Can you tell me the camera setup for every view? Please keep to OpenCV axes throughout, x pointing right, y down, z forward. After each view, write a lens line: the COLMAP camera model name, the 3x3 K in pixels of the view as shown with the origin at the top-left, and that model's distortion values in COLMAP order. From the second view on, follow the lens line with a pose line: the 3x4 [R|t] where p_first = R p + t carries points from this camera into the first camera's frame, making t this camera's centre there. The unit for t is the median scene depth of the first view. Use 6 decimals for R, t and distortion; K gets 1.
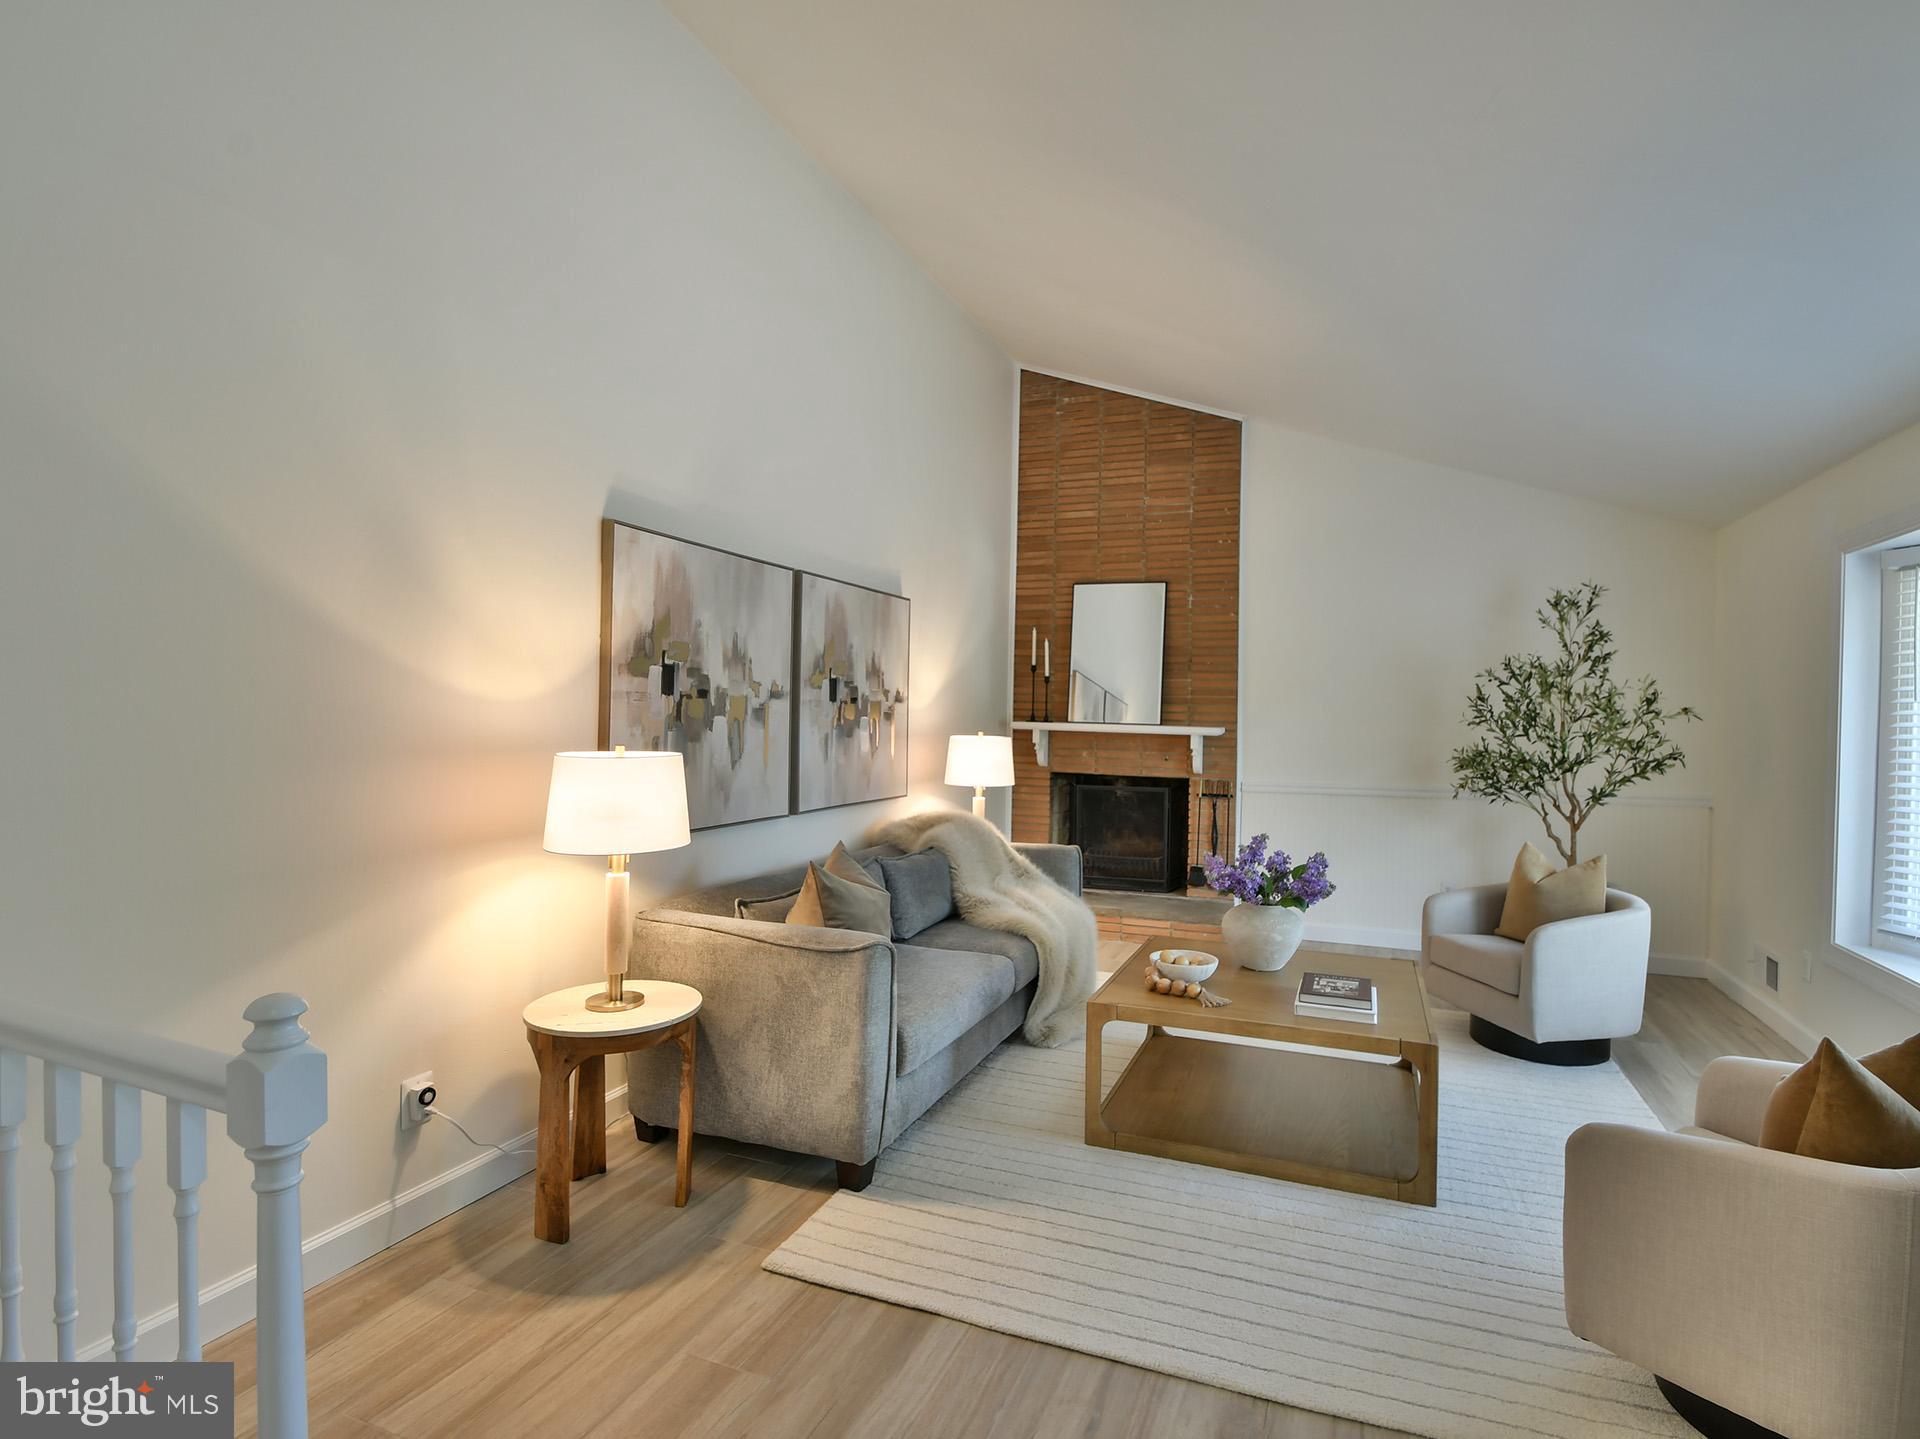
lens RADIAL K [[988.6, 0, 956.9], [0, 988.6, 727.0], [0, 0, 1]] dist [0.004316, -0.010150]
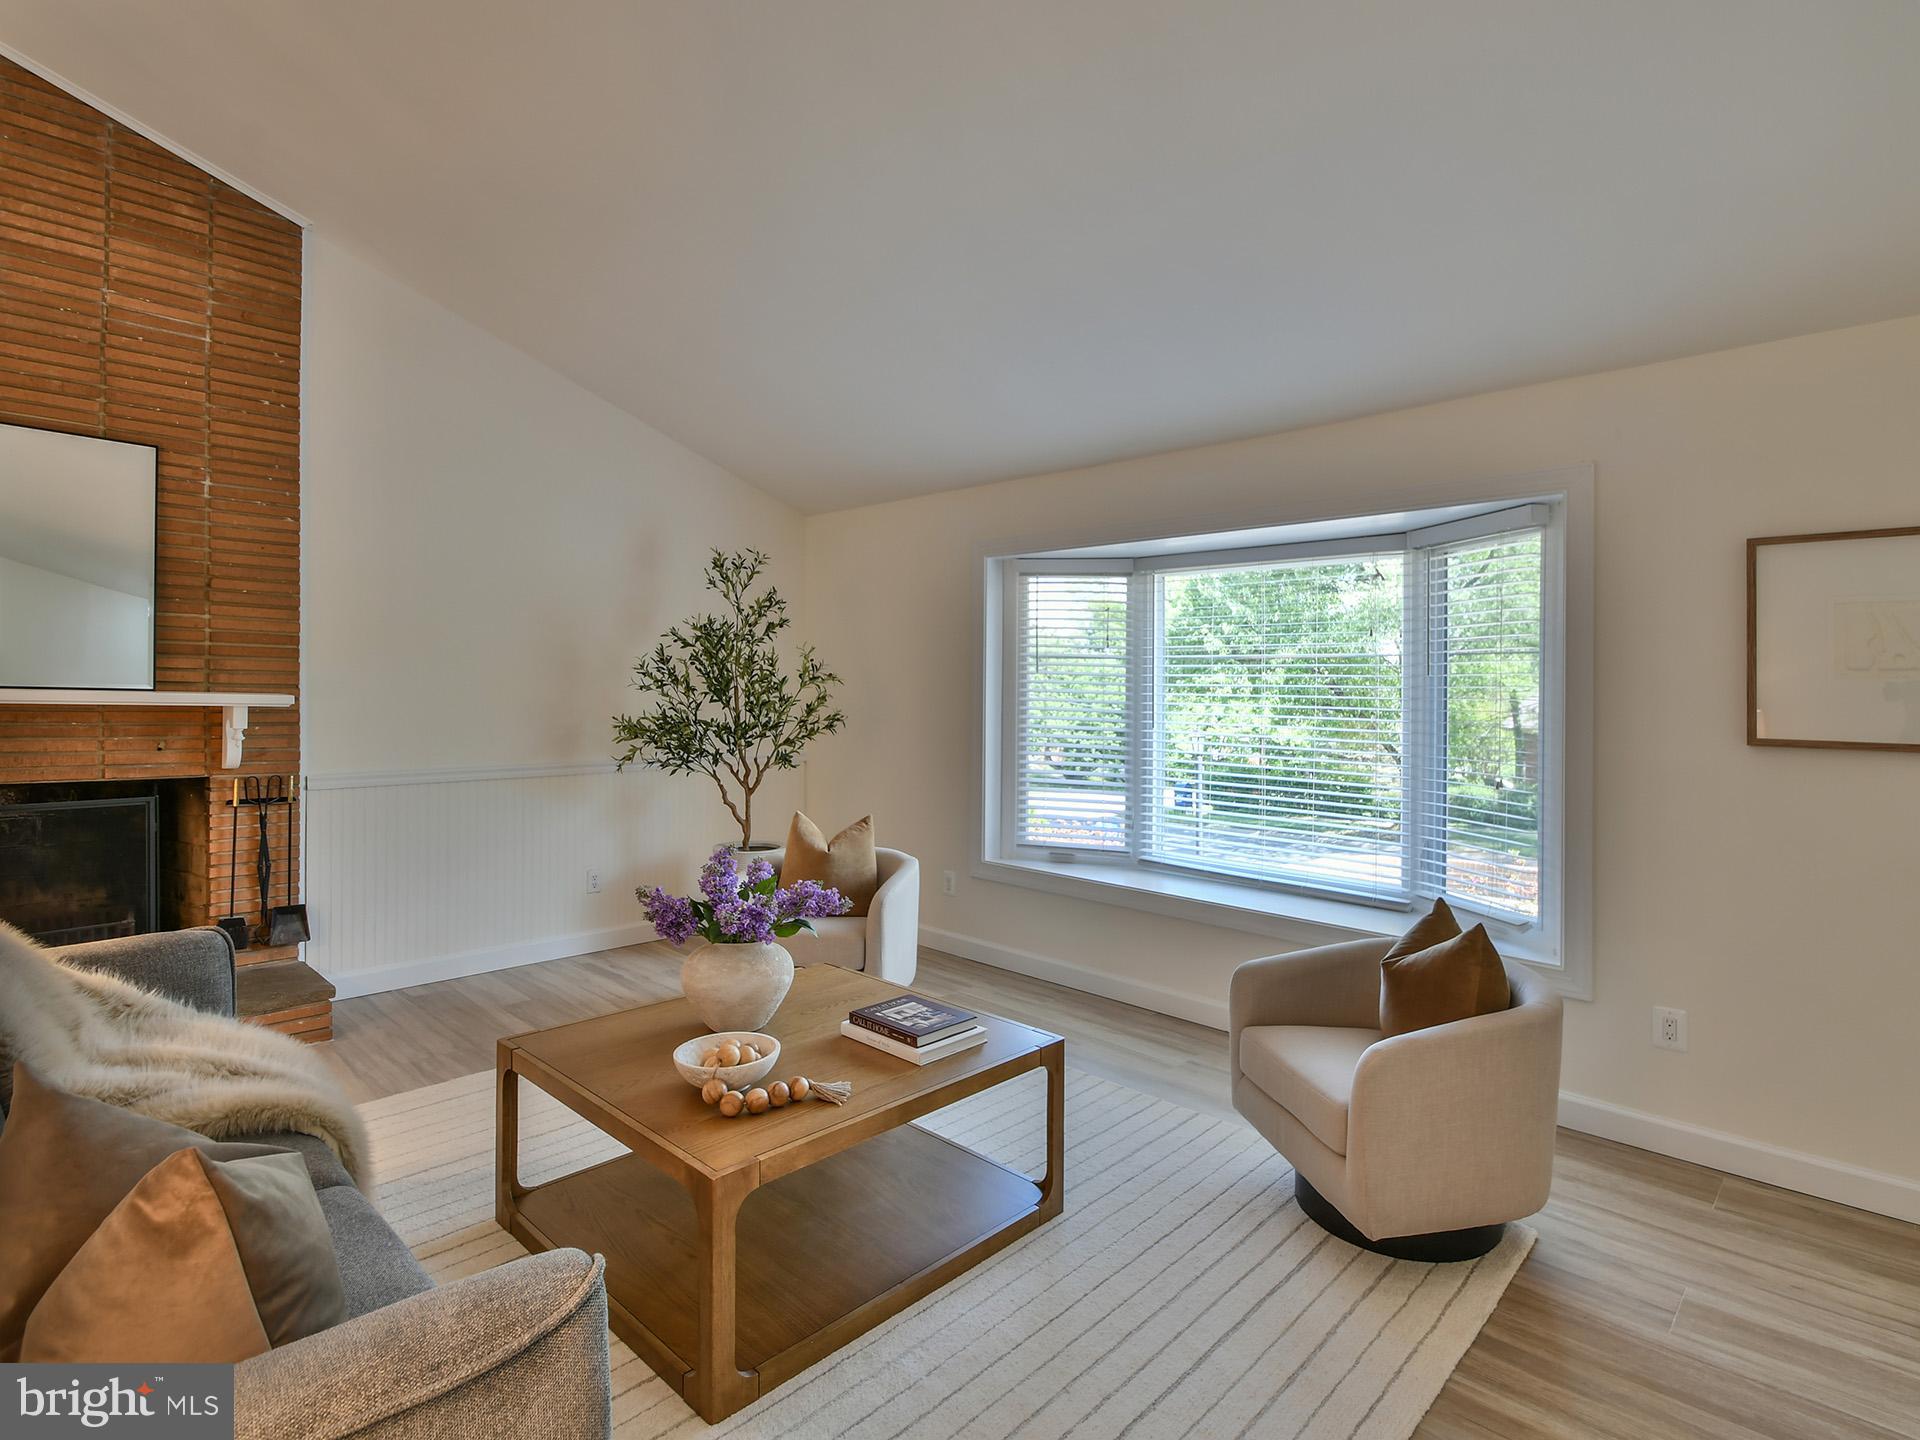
lens RADIAL K [[988.6, 0, 1054.5], [0, 988.6, 687.5], [0, 0, 1]] dist [0.004316, -0.010150]
pose [[0.311734, -0.006148, 0.950149, -0.205068], [-0.001222, 0.999976, 0.006871, -0.009695], [-0.950169, -0.003303, 0.311719, 0.359343]]
